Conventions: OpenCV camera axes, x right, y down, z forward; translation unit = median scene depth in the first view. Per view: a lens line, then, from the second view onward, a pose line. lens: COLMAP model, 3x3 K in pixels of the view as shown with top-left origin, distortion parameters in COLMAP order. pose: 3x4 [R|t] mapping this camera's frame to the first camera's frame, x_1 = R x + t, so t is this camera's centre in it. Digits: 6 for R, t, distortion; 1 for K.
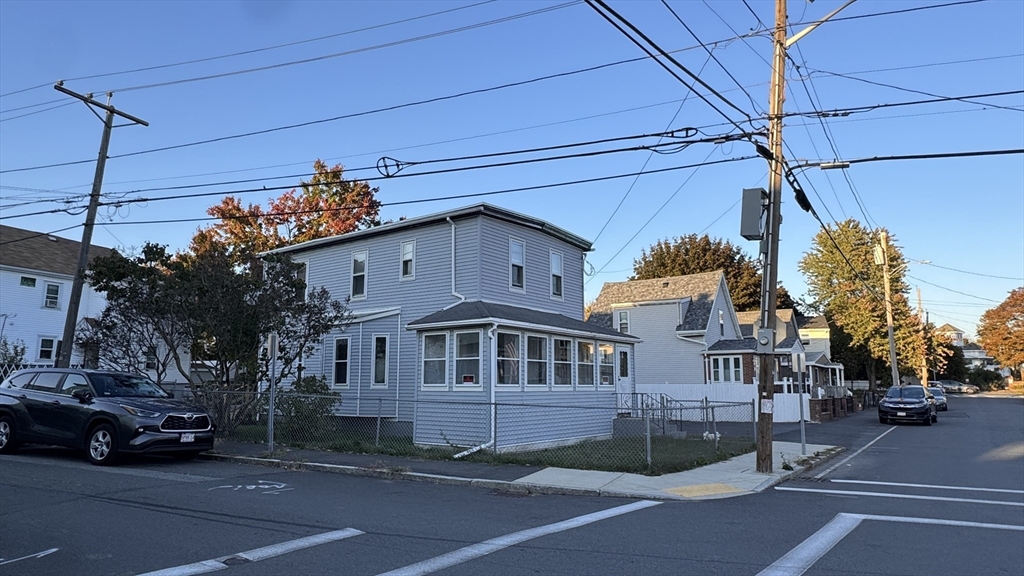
lens RADIAL K [[626.2, 0, 512.0], [0, 626.2, 288.0], [0, 0, 1]] dist [0.002009, 0.000563]
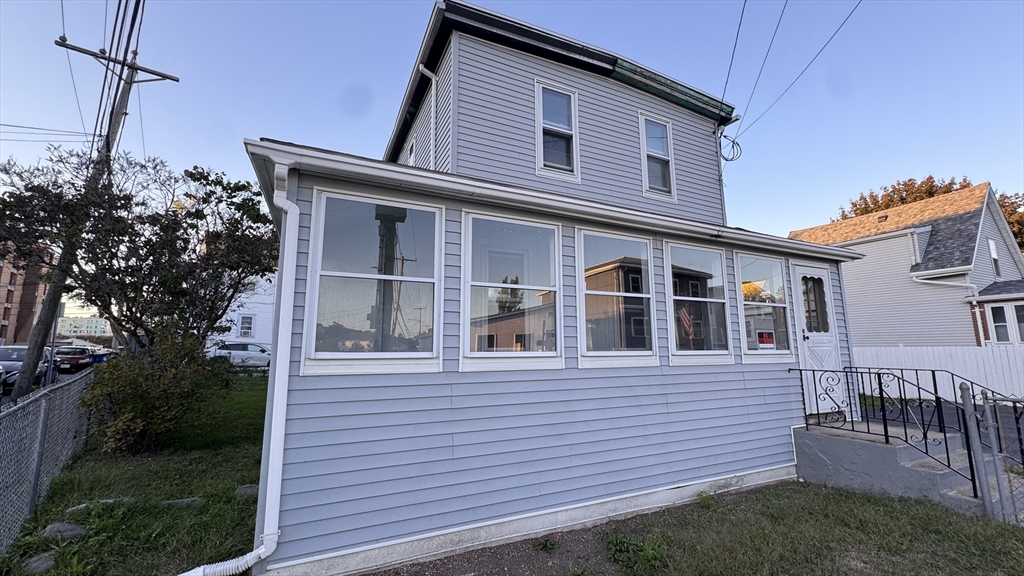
lens RADIAL K [[409.0, 0, 512.0], [0, 409.0, 288.0], [0, 0, 1]] dist [-0.004627, -0.000129]
pose [[0.885164, -0.076303, -0.458980, 0.117225], [0.077424, 0.996863, -0.016408, 0.095189], [0.458792, -0.021013, 0.888295, 0.619933]]
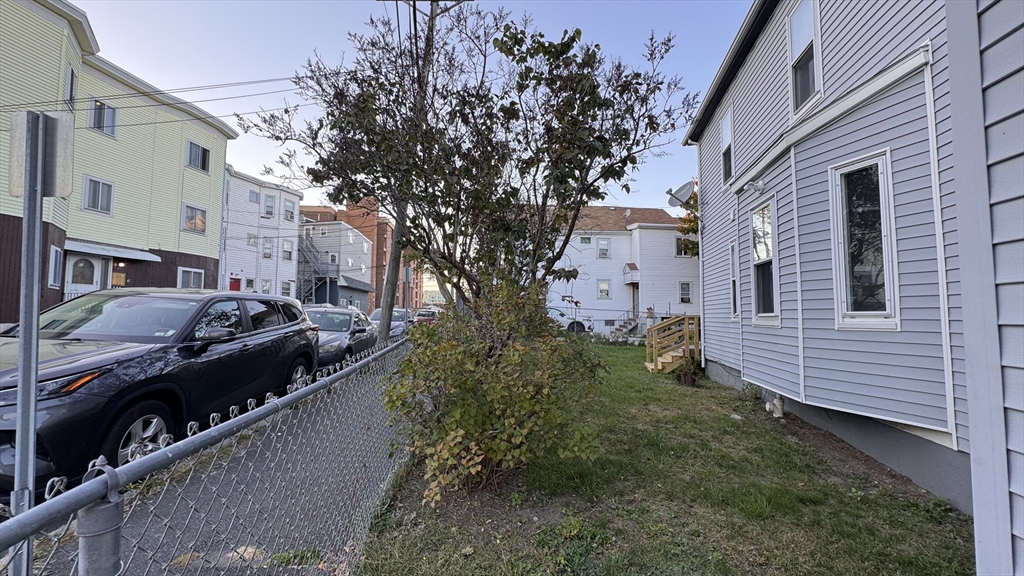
lens RADIAL K [[409.0, 0, 512.0], [0, 409.0, 288.0], [0, 0, 1]] dist [-0.004627, -0.000129]
pose [[0.443013, -0.059740, -0.894522, -0.098639], [0.130309, 0.991472, -0.001679, 0.109655], [0.886994, -0.115820, 0.447020, 0.699868]]
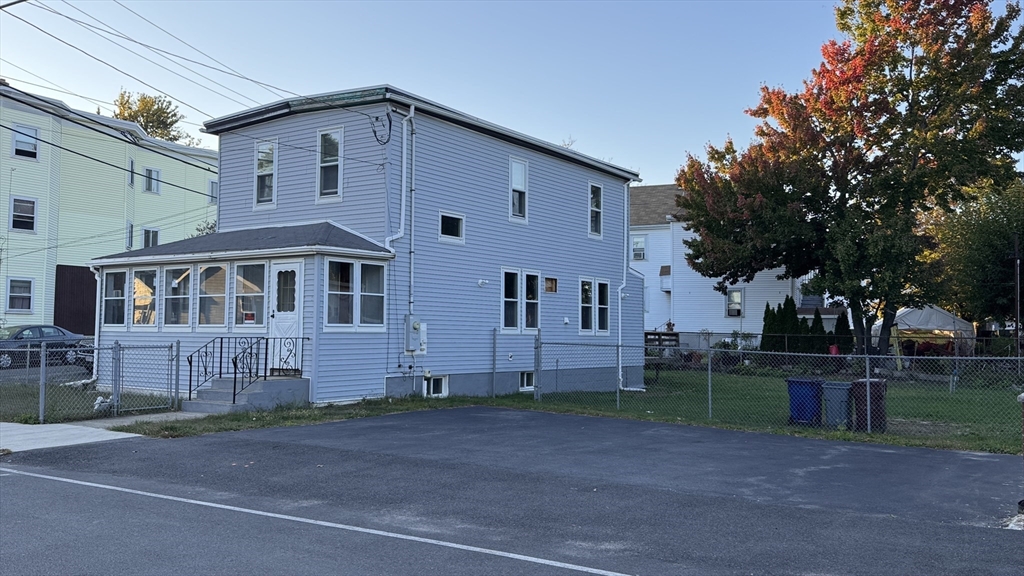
lens RADIAL K [[855.0, 0, 512.0], [0, 855.0, 288.0], [0, 0, 1]] dist [0.000802, 0.000321]
pose [[0.043258, -0.050701, -0.997777, 1.009905], [0.149572, 0.987784, -0.043709, 0.184335], [0.987804, -0.147349, 0.050313, 1.149748]]
